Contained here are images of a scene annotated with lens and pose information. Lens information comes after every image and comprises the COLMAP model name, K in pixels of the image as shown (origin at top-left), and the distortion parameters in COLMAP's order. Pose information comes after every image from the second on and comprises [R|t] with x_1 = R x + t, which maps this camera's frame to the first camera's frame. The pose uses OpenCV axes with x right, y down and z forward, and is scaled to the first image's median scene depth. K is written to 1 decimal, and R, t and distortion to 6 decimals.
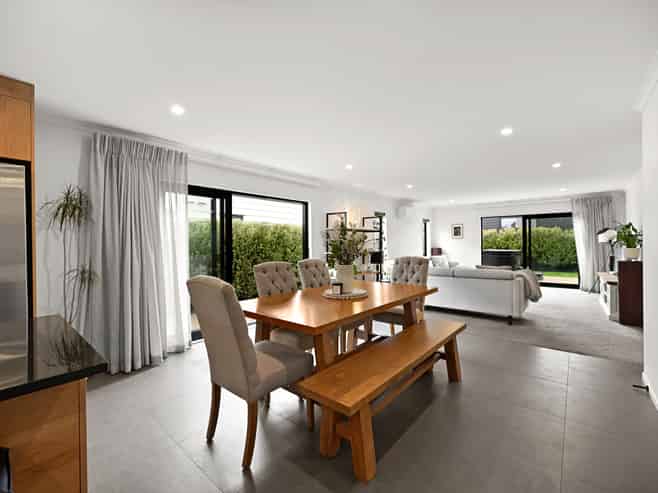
lens RADIAL K [[294.9, 0, 330.7], [0, 294.9, 242.3], [0, 0, 1]] dist [-0.000723, 0.000049]
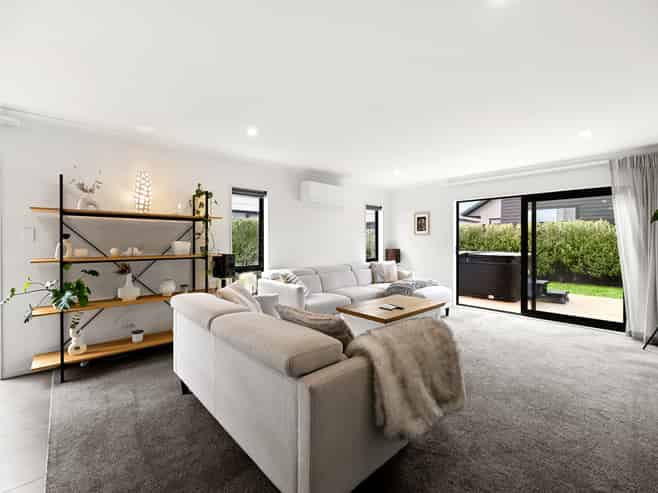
lens RADIAL K [[292.7, 0, 328.9], [0, 292.7, 239.6], [0, 0, 1]] dist [-0.000452, -0.000078]
pose [[0.991602, 0.006964, -0.129137, 0.298671], [-0.007405, 0.999968, -0.002939, 0.000537], [0.129113, 0.003871, 0.991622, 0.320299]]
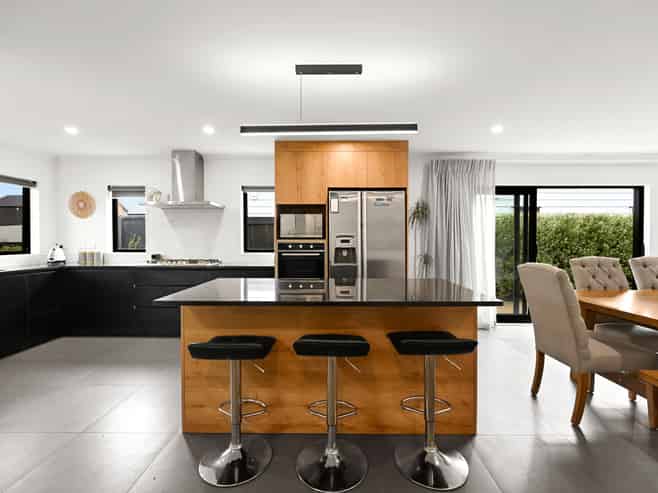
lens RADIAL K [[294.9, 0, 330.7], [0, 294.9, 242.3], [0, 0, 1]] dist [-0.000723, 0.000049]
pose [[0.639174, 0.014814, -0.768919, -0.006069], [0.000283, 0.999810, 0.019498, 0.000988], [0.769062, -0.012680, 0.639048, -0.256638]]
